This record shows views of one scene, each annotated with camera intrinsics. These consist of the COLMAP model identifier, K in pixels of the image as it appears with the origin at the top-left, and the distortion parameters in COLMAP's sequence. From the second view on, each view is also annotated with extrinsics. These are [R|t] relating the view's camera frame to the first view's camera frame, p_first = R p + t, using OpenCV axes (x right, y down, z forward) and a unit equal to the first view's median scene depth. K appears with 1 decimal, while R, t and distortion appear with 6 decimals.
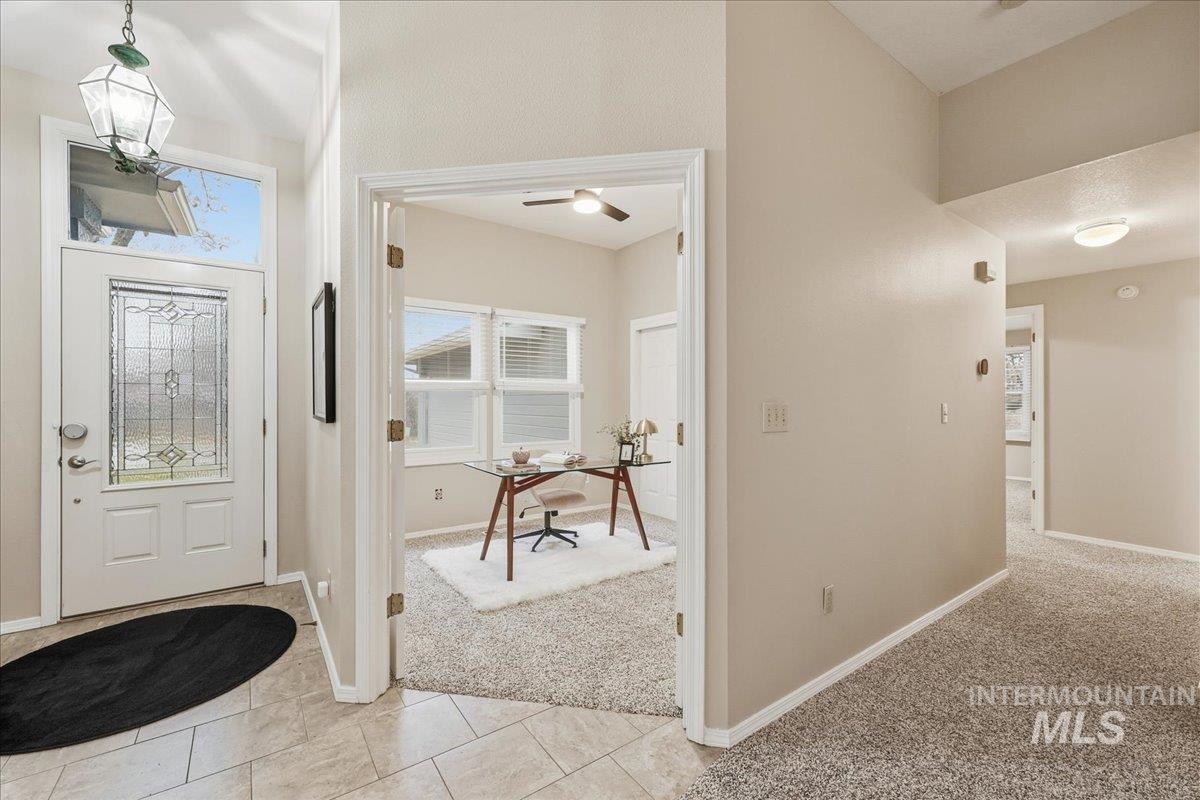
lens RADIAL K [[490.7, 0, 599.6], [0, 490.7, 400.3], [0, 0, 1]] dist [-0.000196, 0.000312]
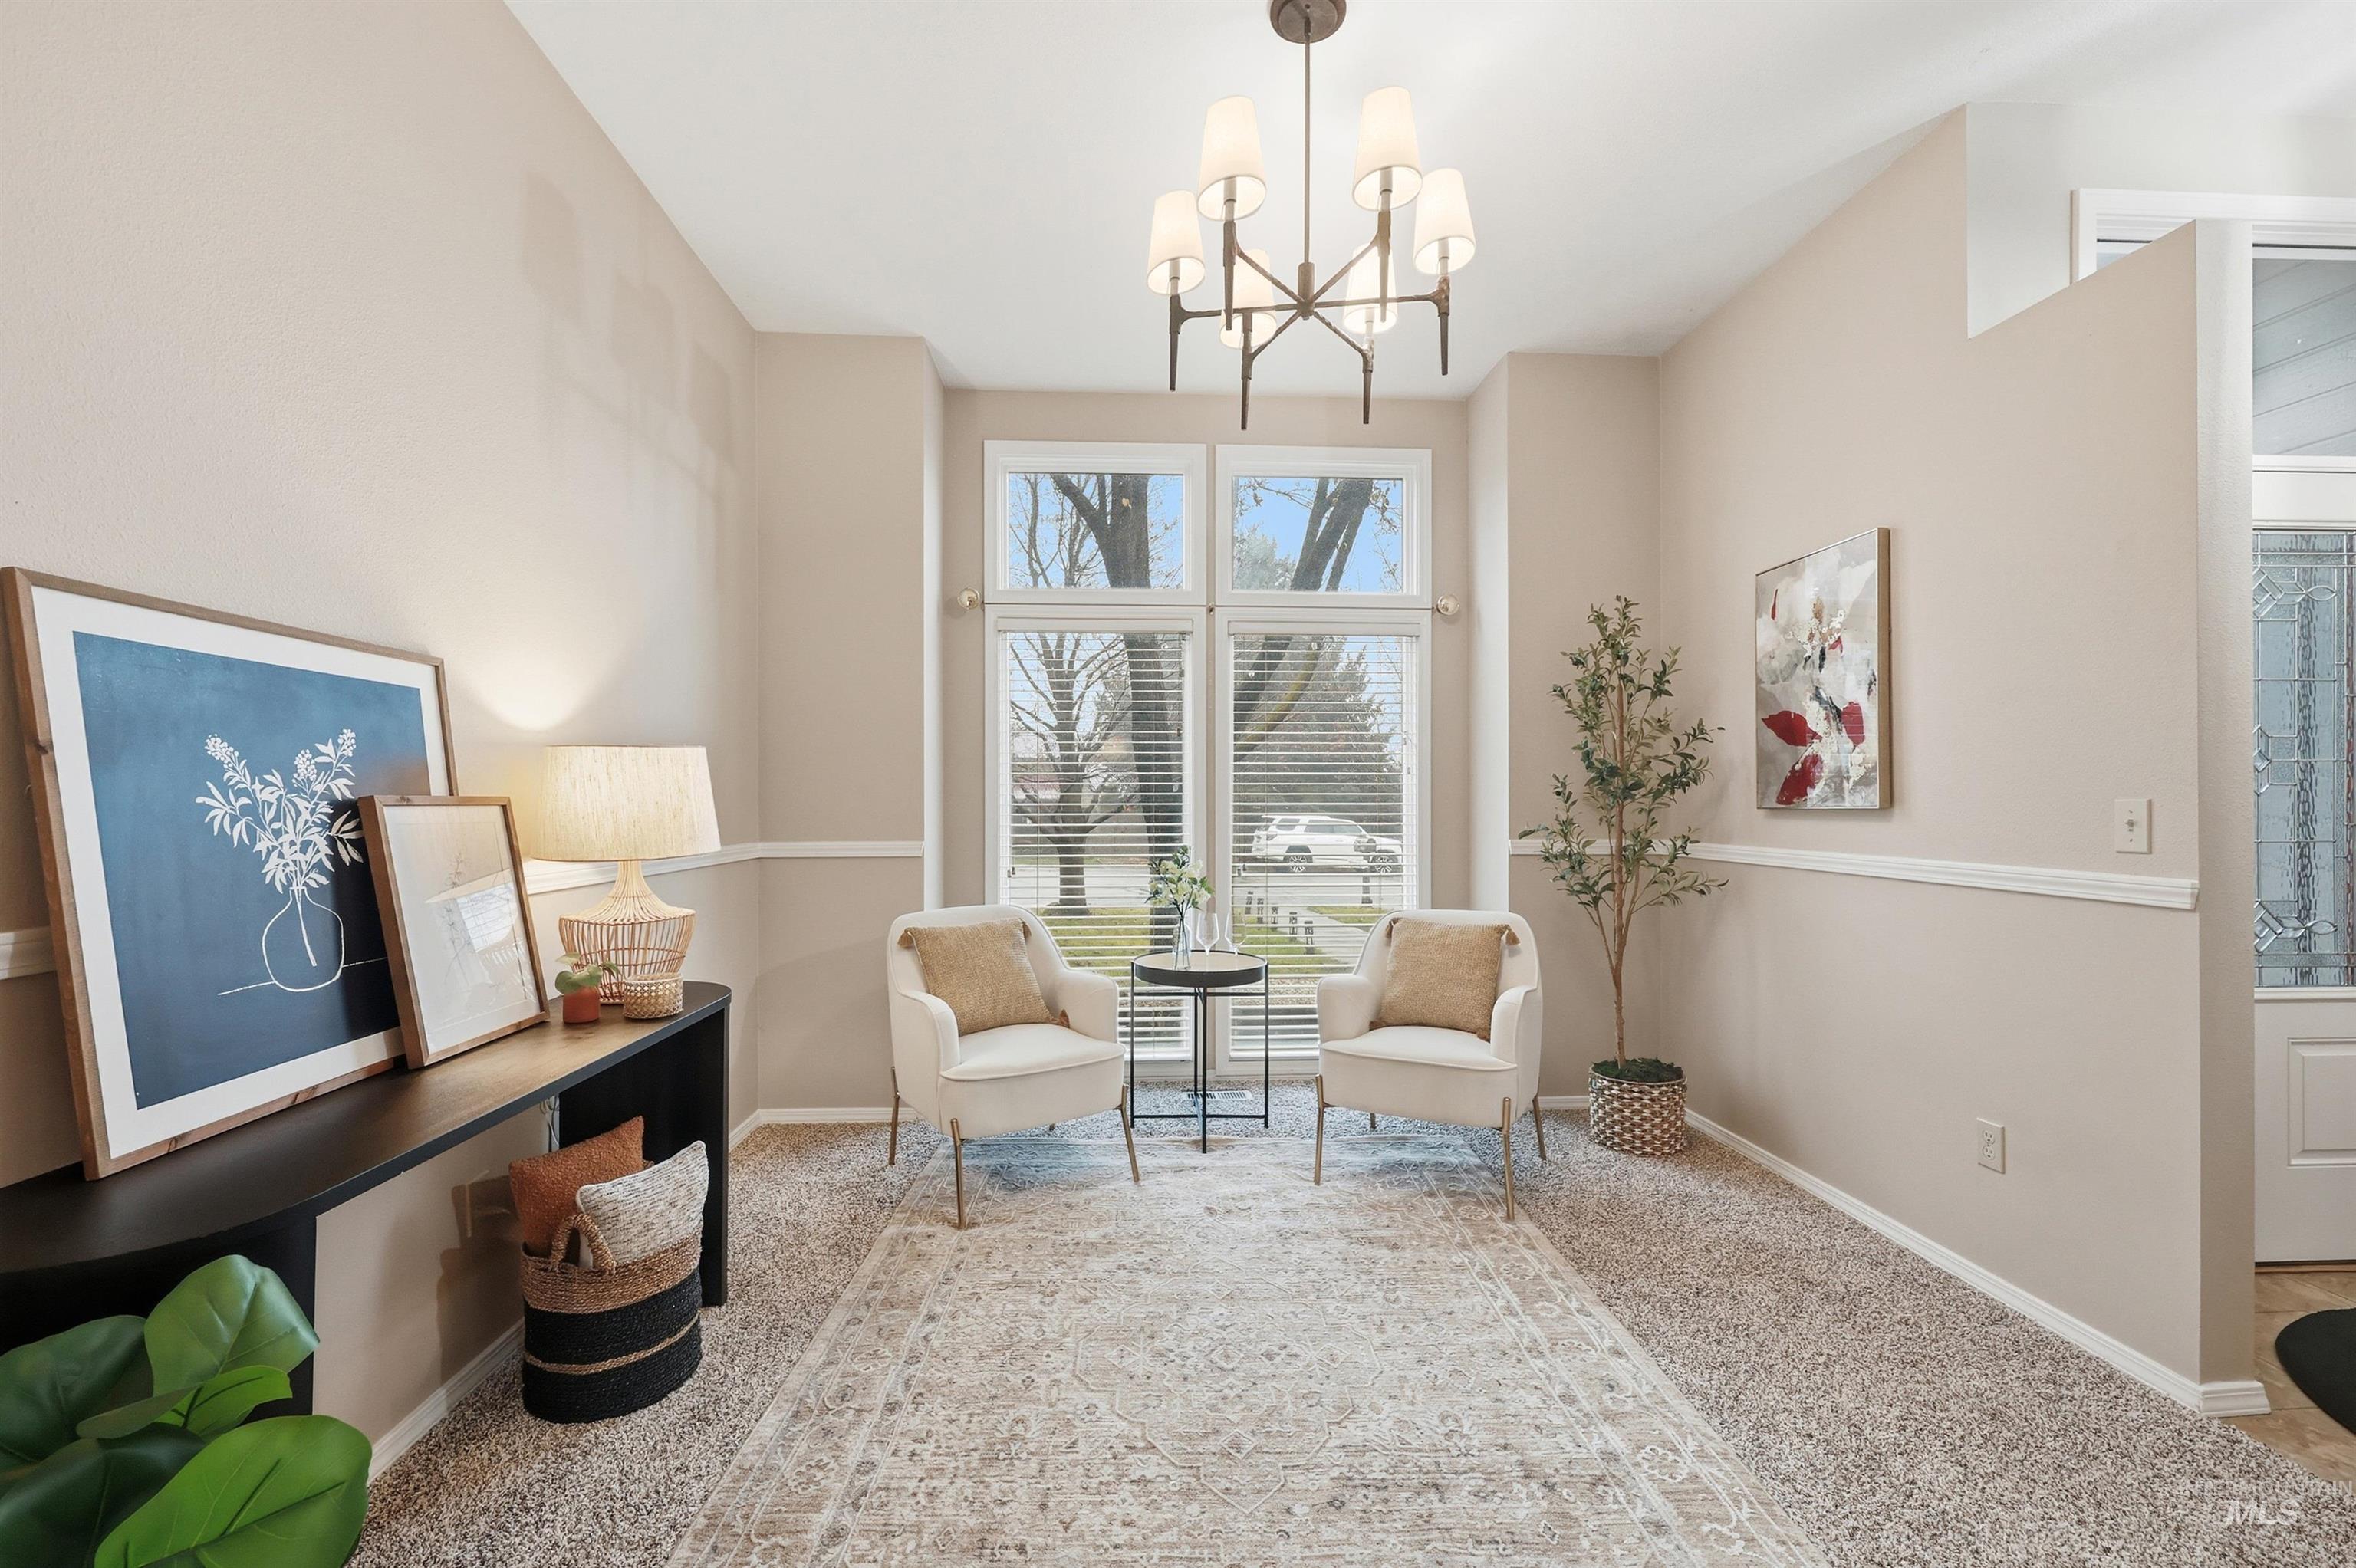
lens RADIAL K [[963.4, 0, 1182.7], [0, 963.4, 804.1], [0, 0, 1]] dist [-0.000196, 0.000312]
pose [[0.852042, 0.002783, -0.523466, -1.112532], [-0.000659, 0.999991, 0.004245, 0.001671], [0.523473, -0.003272, 0.852036, -0.187642]]
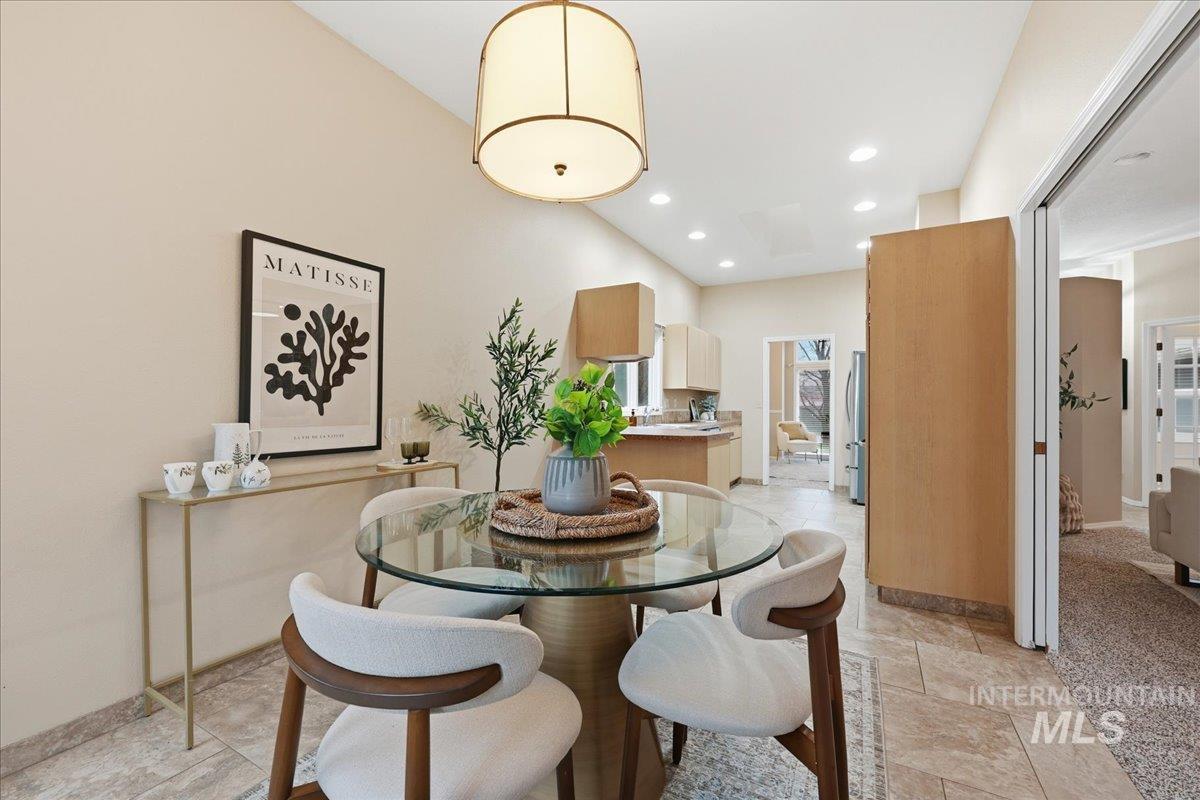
lens RADIAL K [[490.7, 0, 596.0], [0, 490.7, 405.7], [0, 0, 1]] dist [-0.000196, 0.000312]
pose [[0.422920, 0.000410, -0.906167, 0.432110], [-0.002588, 0.999996, -0.000755, 0.026551], [0.906163, 0.002664, 0.422920, -1.841079]]
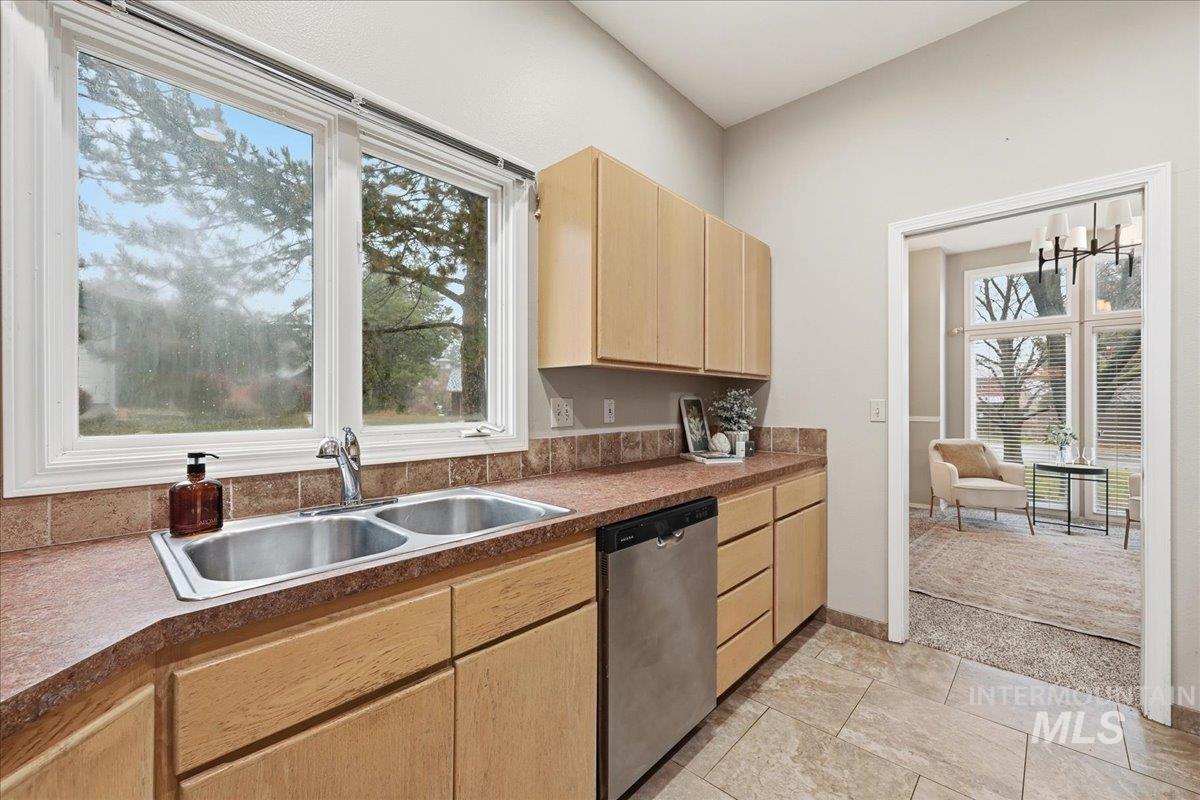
lens RADIAL K [[490.7, 0, 593.5], [0, 490.7, 399.9], [0, 0, 1]] dist [-0.000196, 0.000312]
pose [[0.192619, -0.004184, -0.981265, -0.536626], [-0.001366, 0.999989, -0.004532, 0.002007], [0.981273, 0.002213, 0.192612, -0.876067]]
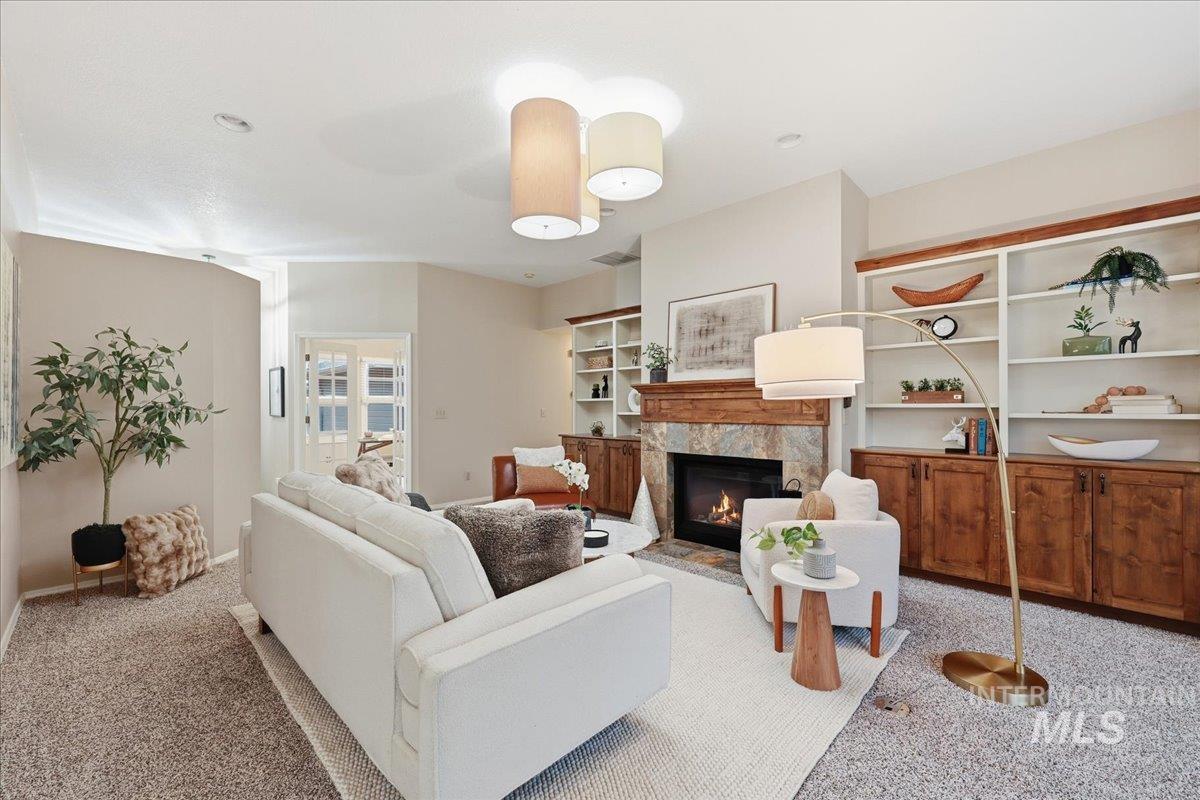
lens RADIAL K [[490.7, 0, 602.9], [0, 490.7, 406.6], [0, 0, 1]] dist [-0.000196, 0.000312]
pose [[0.983520, -0.004106, 0.180753, 0.455432], [0.004500, 0.999988, -0.001770, 0.001837], [-0.180744, 0.002554, 0.983527, -1.291705]]
